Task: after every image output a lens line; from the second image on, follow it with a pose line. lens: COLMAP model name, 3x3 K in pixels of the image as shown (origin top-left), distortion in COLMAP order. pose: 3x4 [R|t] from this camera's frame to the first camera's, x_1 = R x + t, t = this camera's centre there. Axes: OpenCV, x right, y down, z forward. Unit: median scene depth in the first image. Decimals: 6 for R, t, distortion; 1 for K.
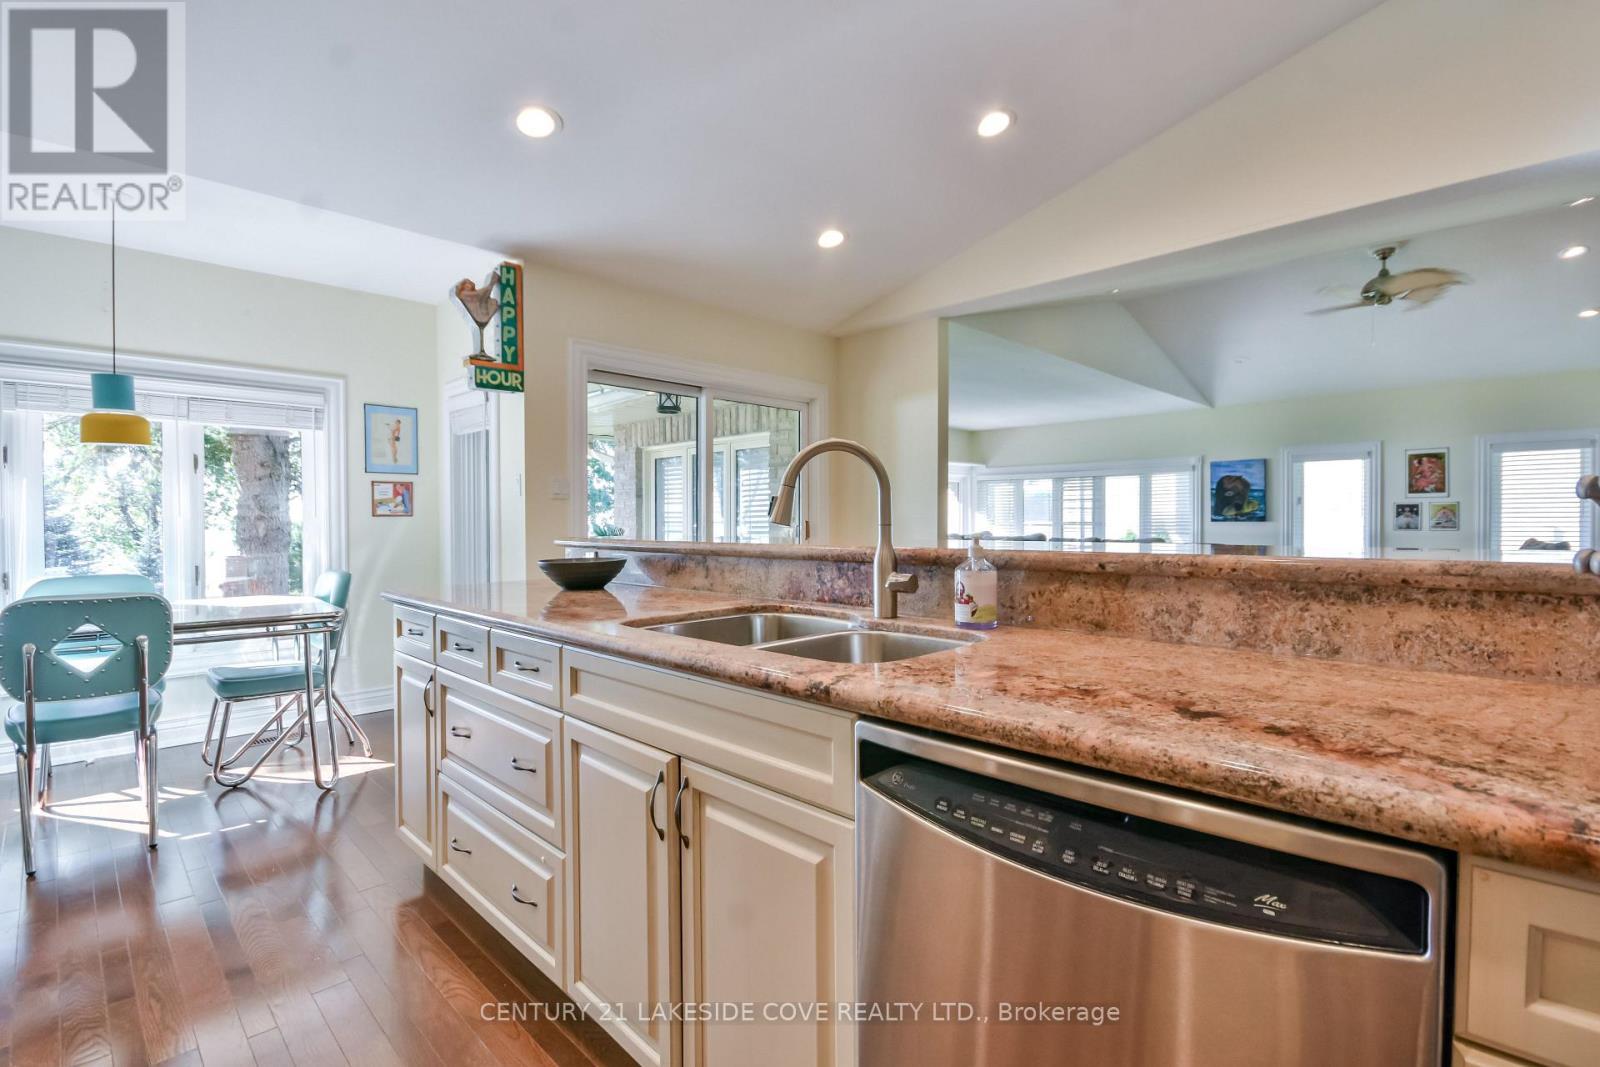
lens RADIAL K [[743.5, 0, 812.2], [0, 743.5, 530.2], [0, 0, 1]] dist [-0.004378, -0.002046]
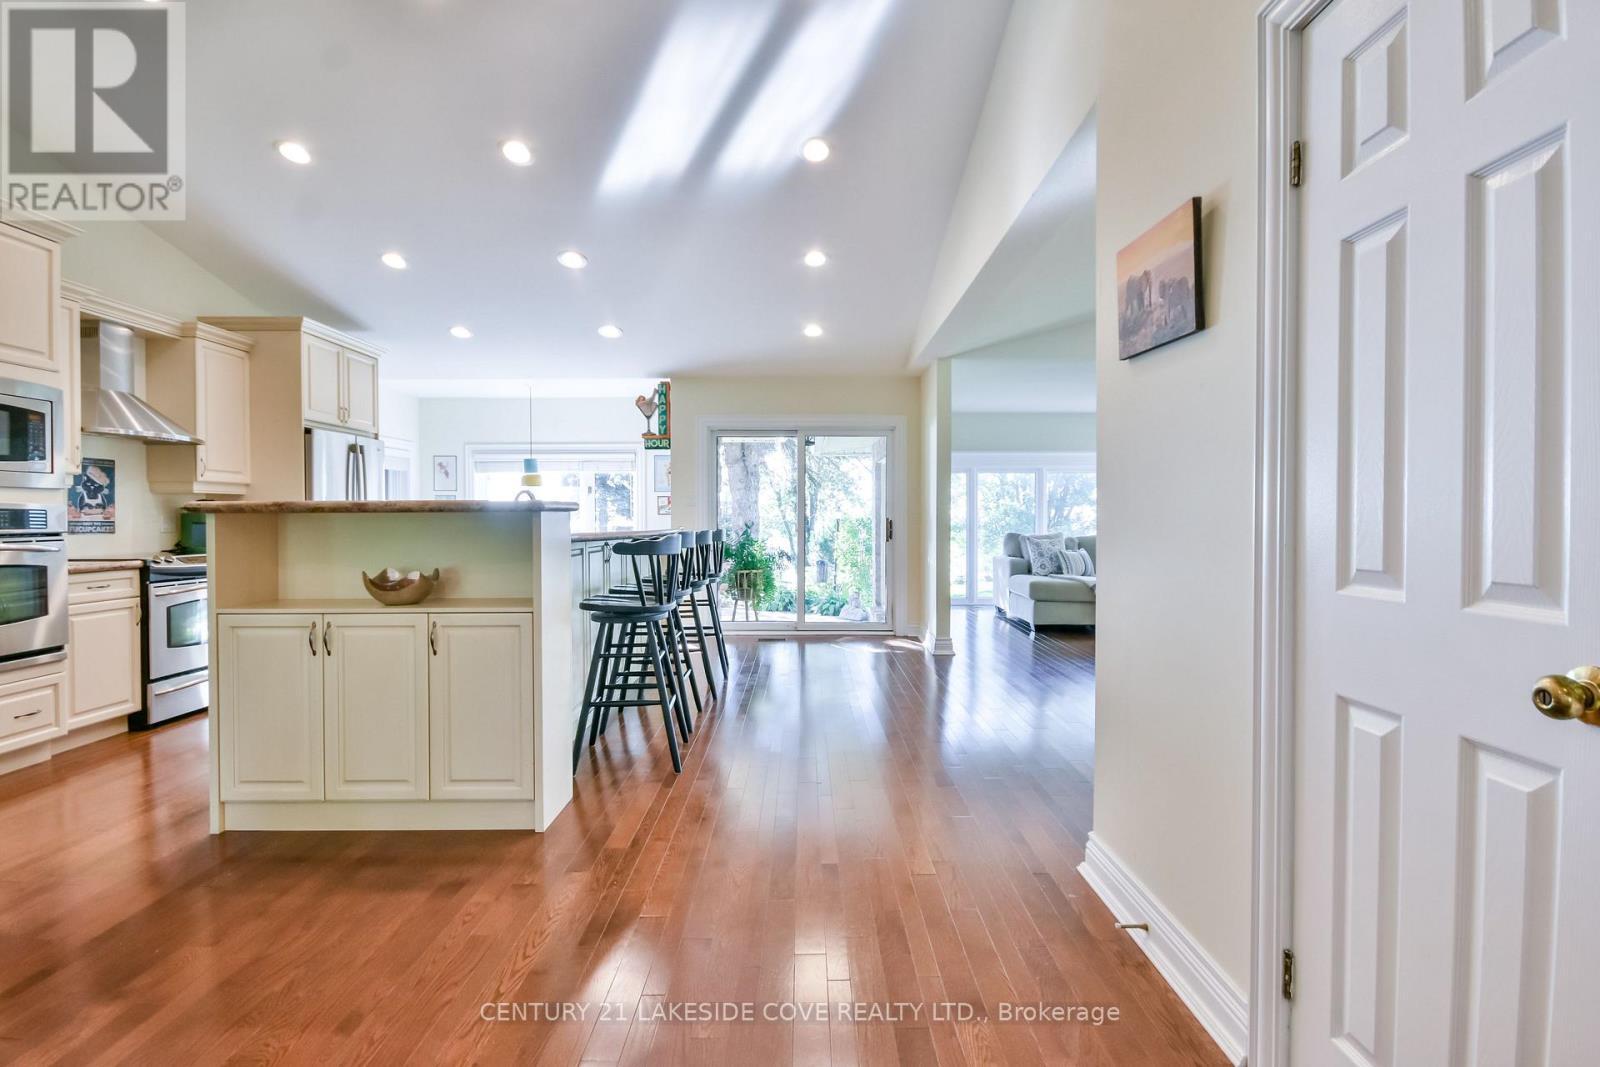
lens RADIAL K [[779.7, 0, 805.3], [0, 779.7, 530.0], [0, 0, 1]] dist [-0.016376, 0.000553]
pose [[0.672393, 0.018688, -0.739958, 1.371892], [-0.013139, 0.999825, 0.013312, -0.013250], [0.740077, 0.000771, 0.672521, -0.071637]]
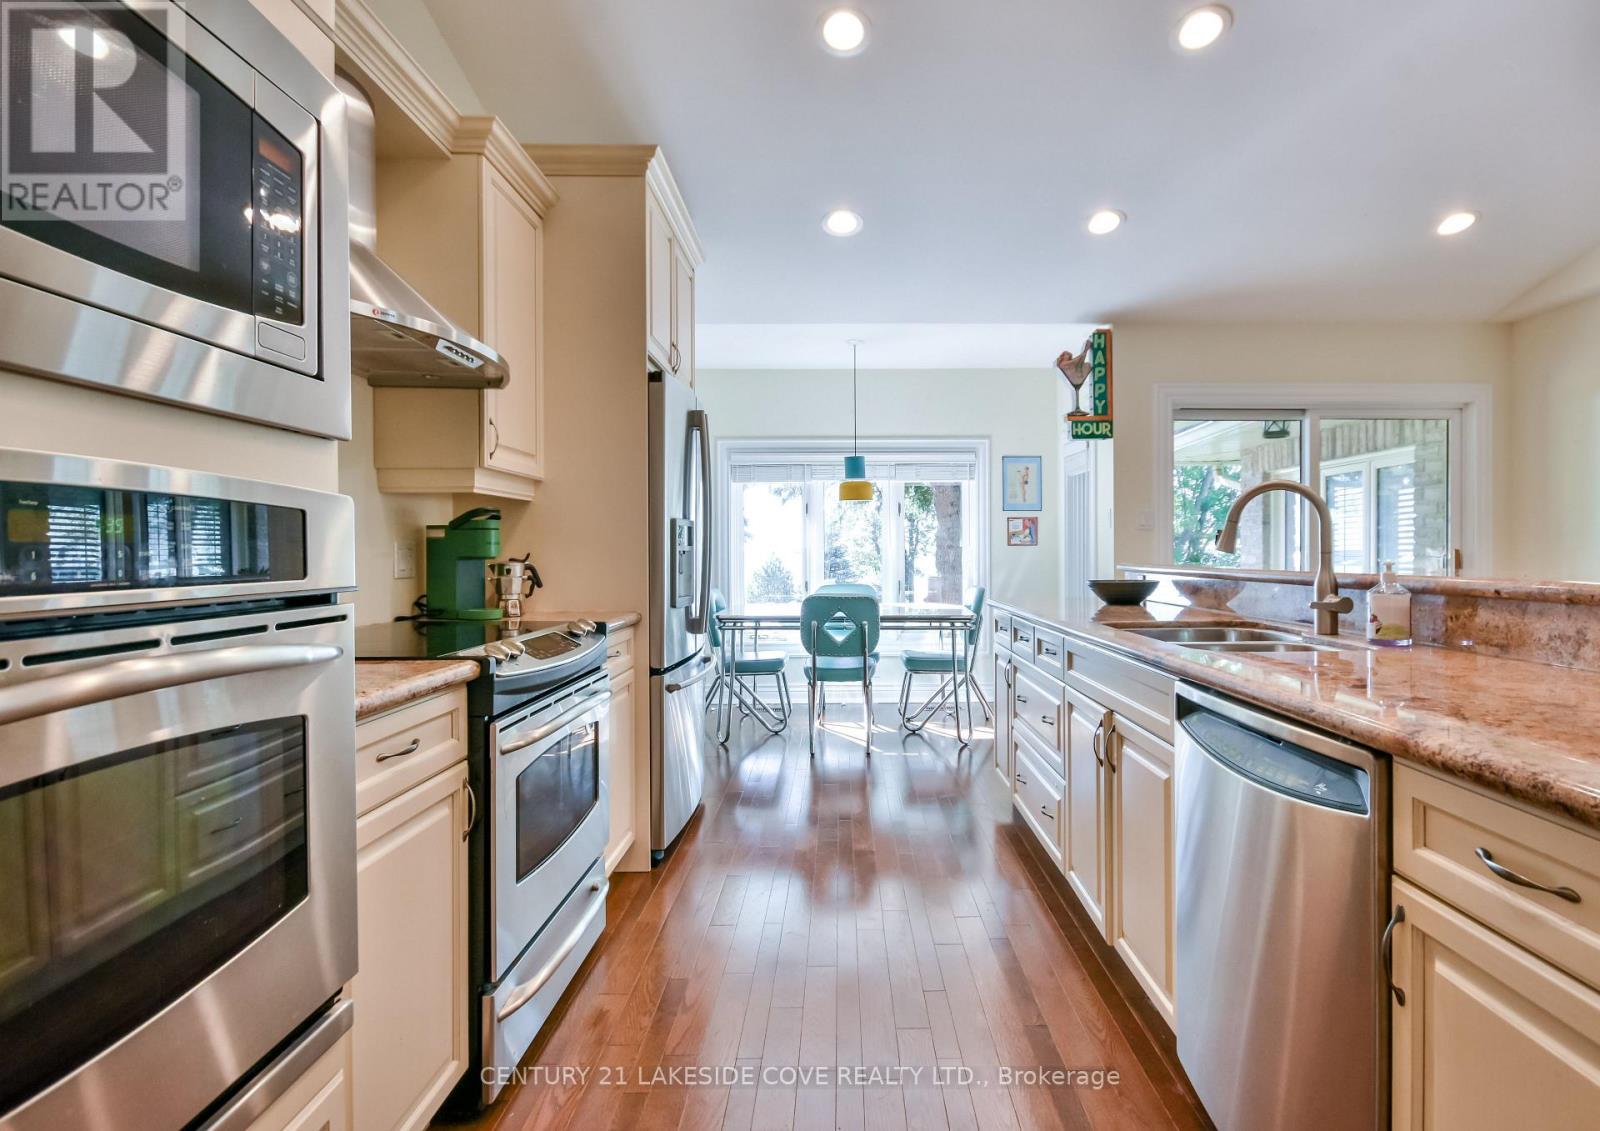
lens RADIAL K [[810.6, 0, 816.6], [0, 810.6, 555.2], [0, 0, 1]] dist [-0.022123, -0.000433]
pose [[0.677815, 0.006059, -0.735207, 0.238172], [-0.010230, 0.999947, -0.001191, 0.003197], [0.735161, 0.008329, 0.677841, -0.201414]]
